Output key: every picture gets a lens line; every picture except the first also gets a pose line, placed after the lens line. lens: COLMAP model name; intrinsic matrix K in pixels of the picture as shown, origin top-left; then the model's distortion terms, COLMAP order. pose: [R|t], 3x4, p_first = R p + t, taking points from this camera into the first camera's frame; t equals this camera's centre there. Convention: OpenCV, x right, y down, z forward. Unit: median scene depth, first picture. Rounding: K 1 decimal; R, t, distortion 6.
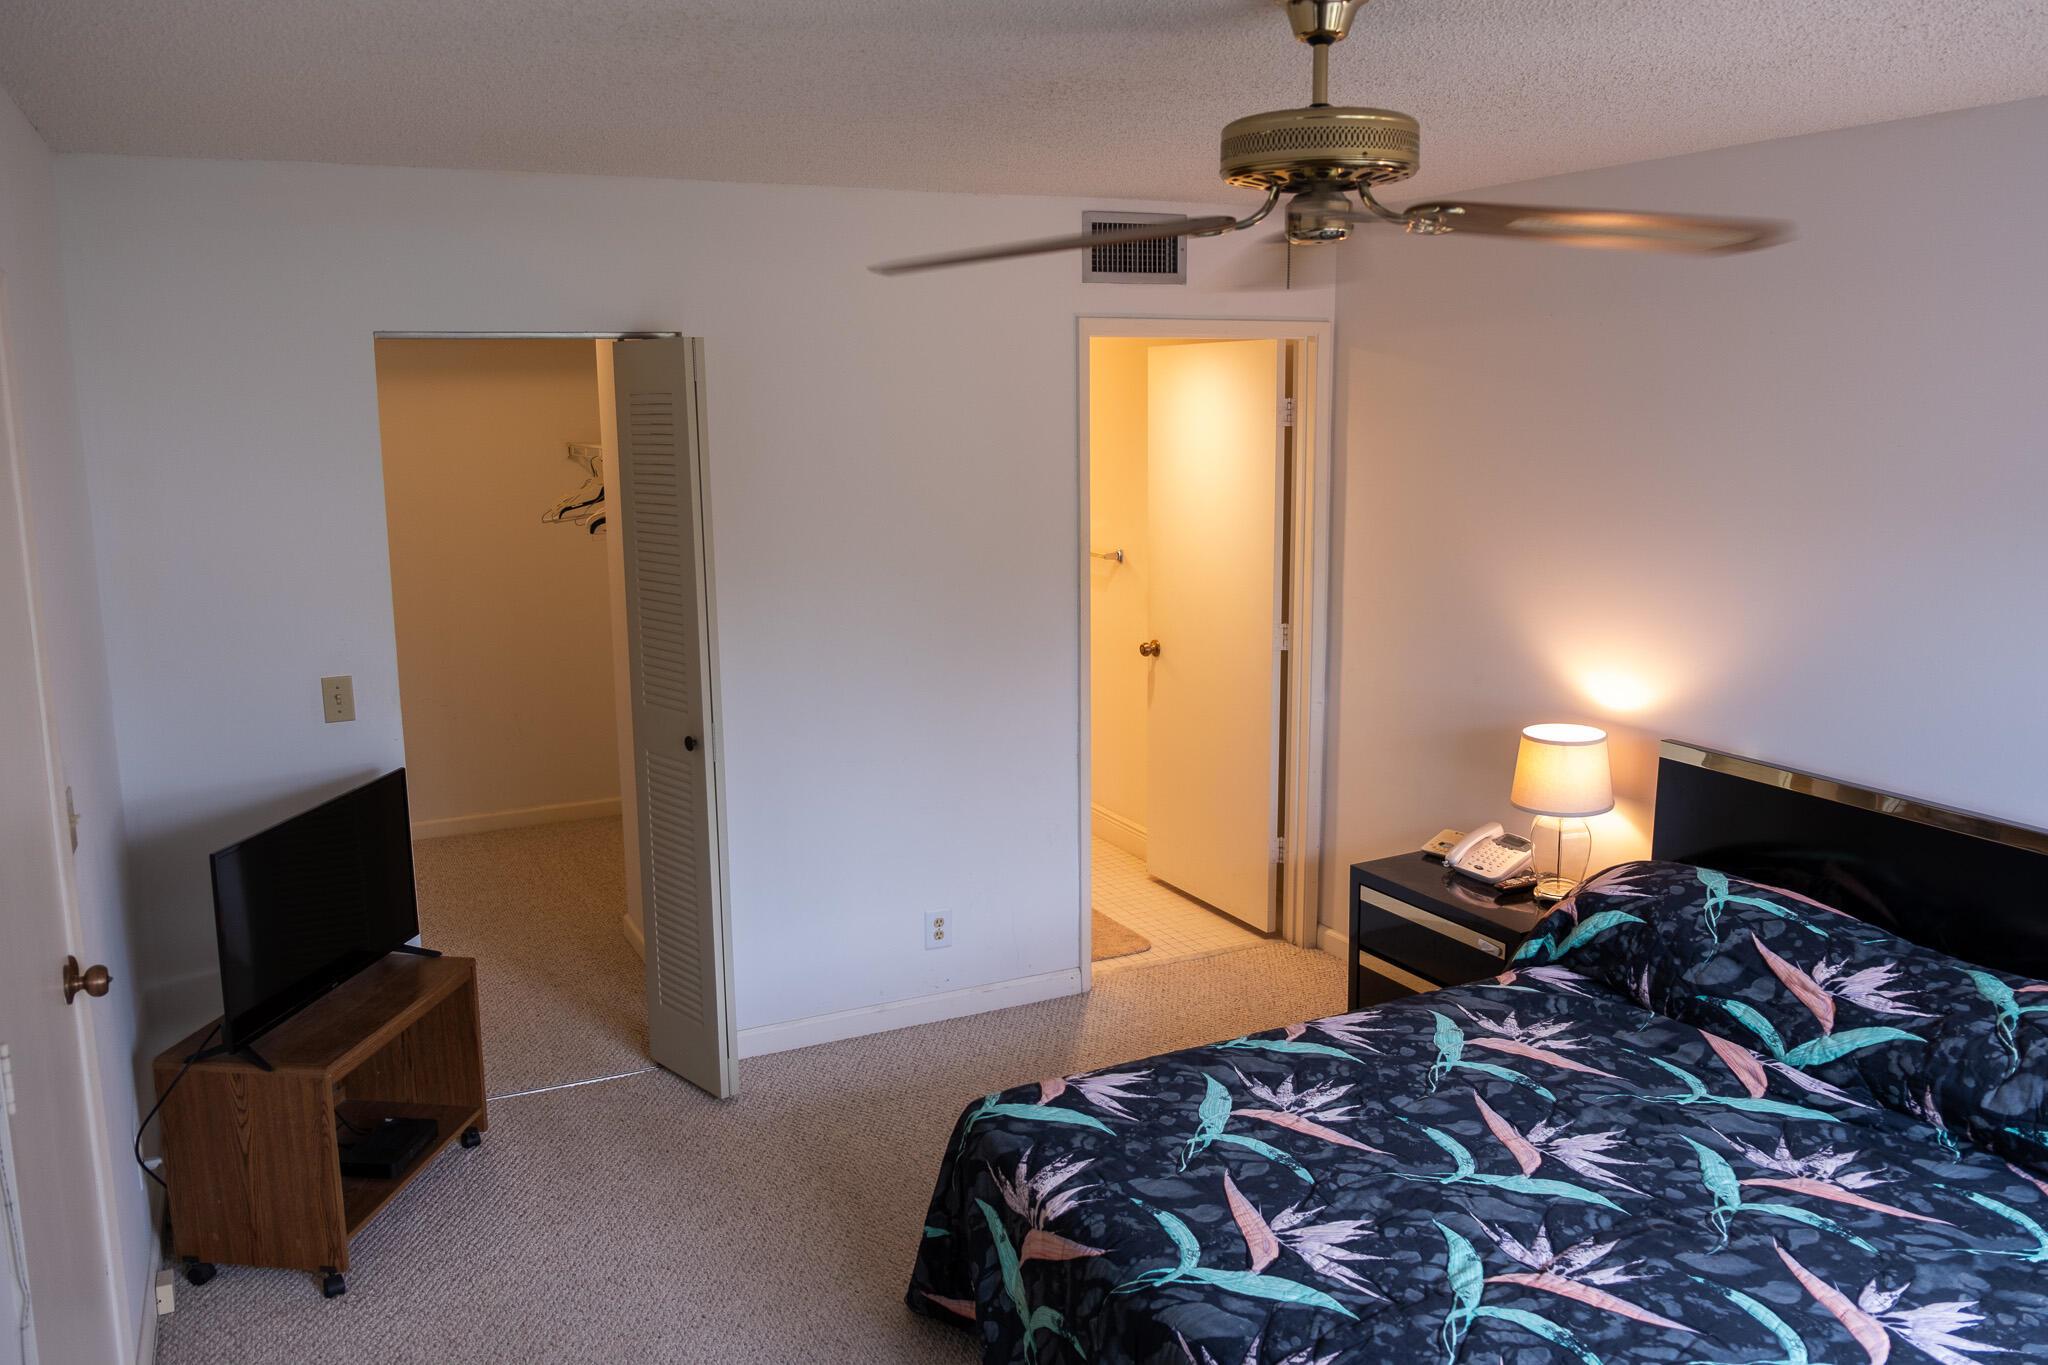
lens RADIAL K [[1618.1, 0, 1037.4], [0, 1618.1, 668.7], [0, 0, 1]] dist [-0.033995, 0.007869]
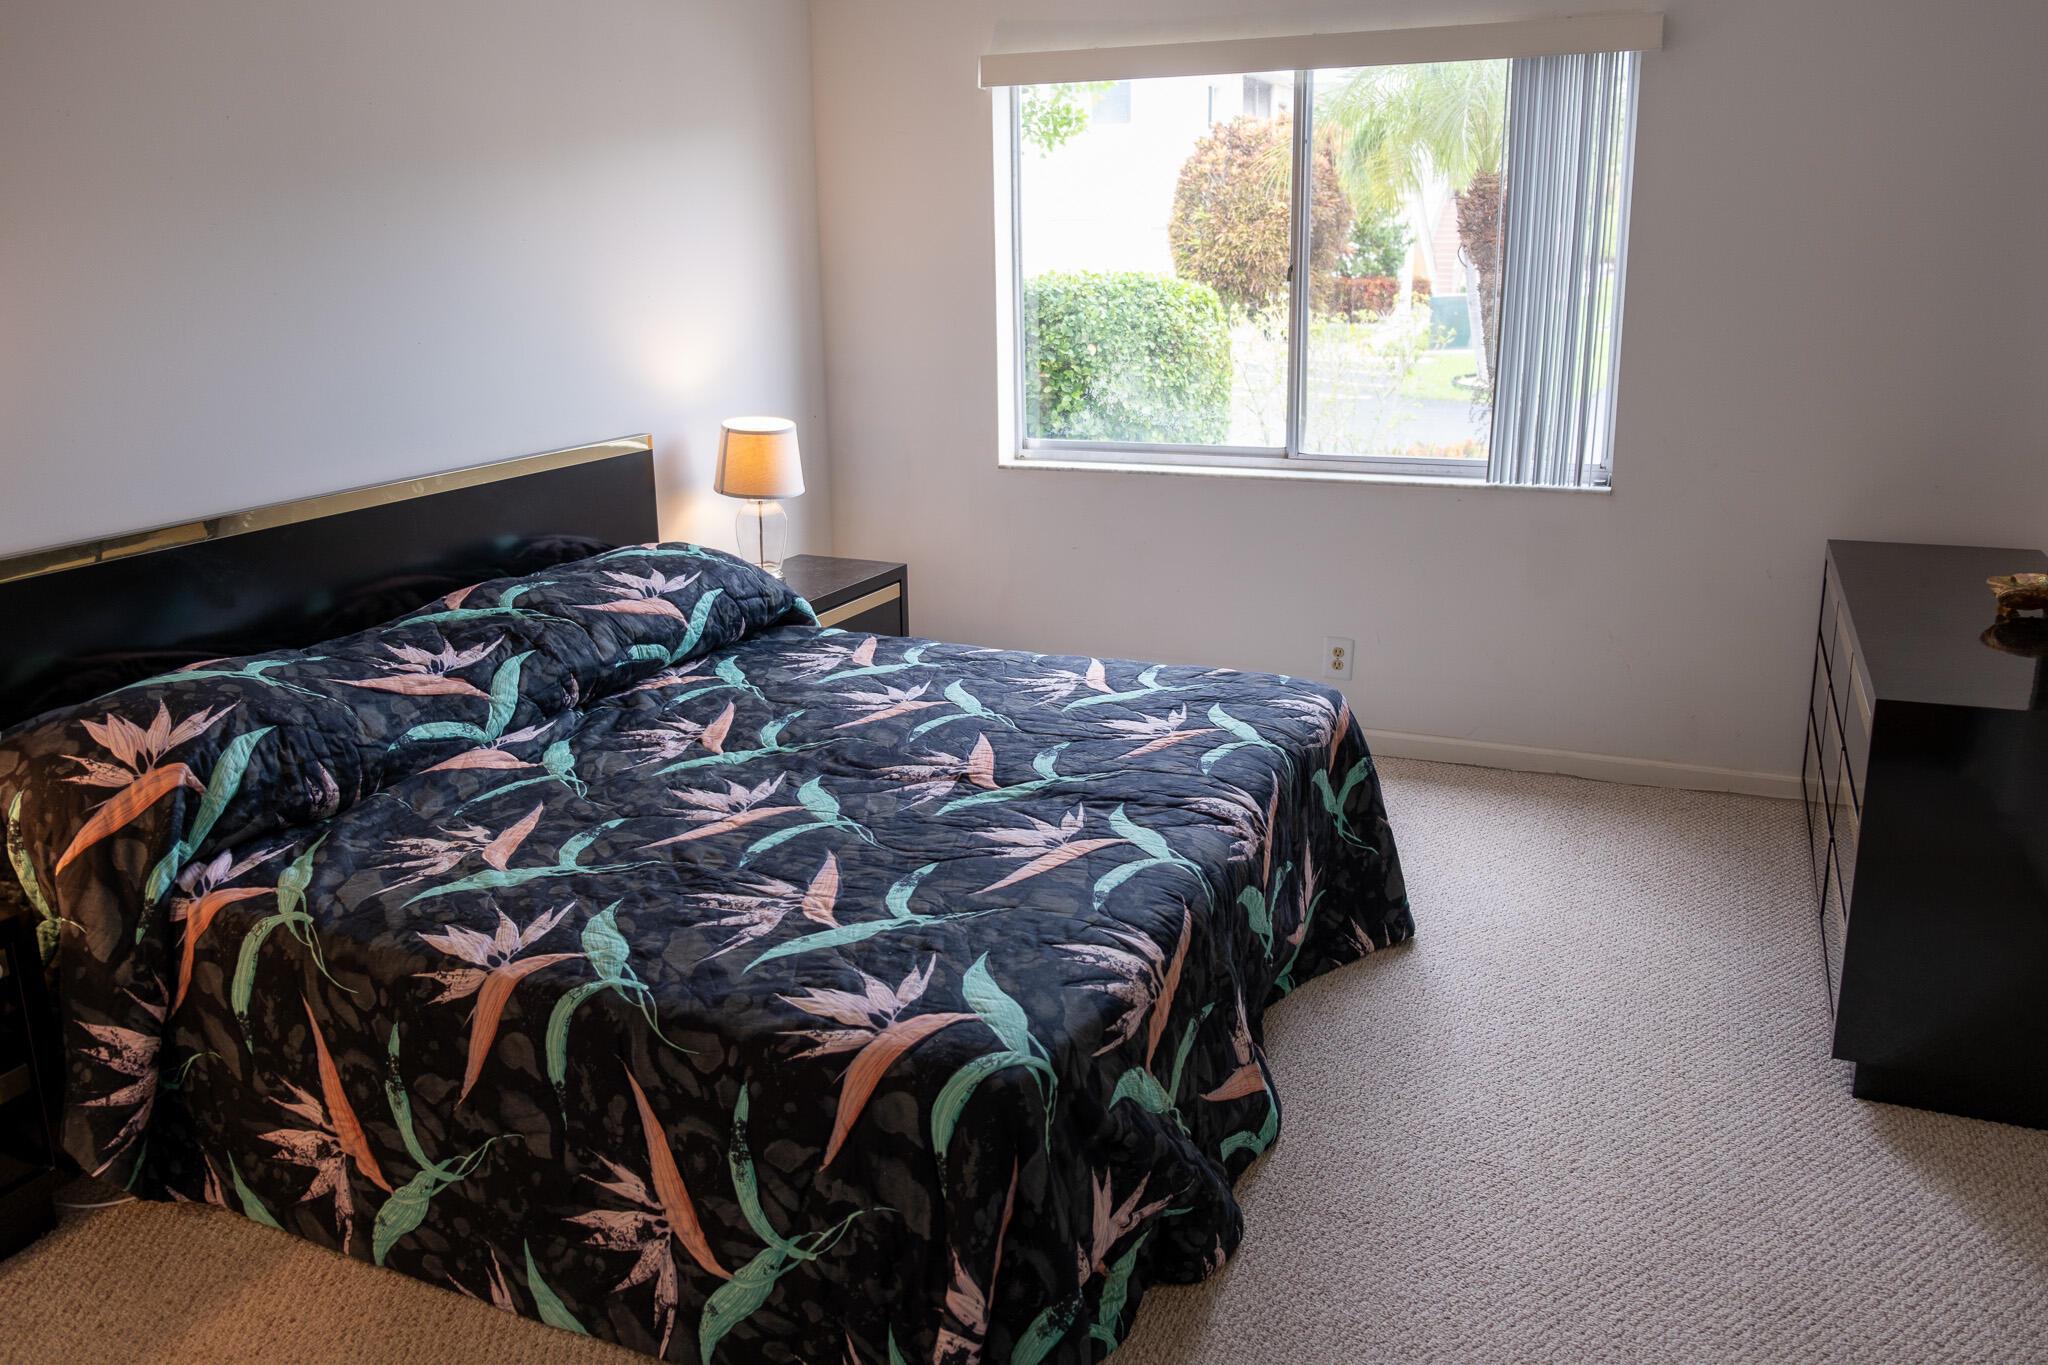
lens RADIAL K [[1618.1, 0, 1037.4], [0, 1618.1, 668.7], [0, 0, 1]] dist [-0.033995, 0.007869]
pose [[-0.650873, -0.172305, 0.739375, -0.473058], [0.160921, 0.920462, 0.356165, -0.092949], [-0.741936, 0.350799, -0.571377, 1.284010]]
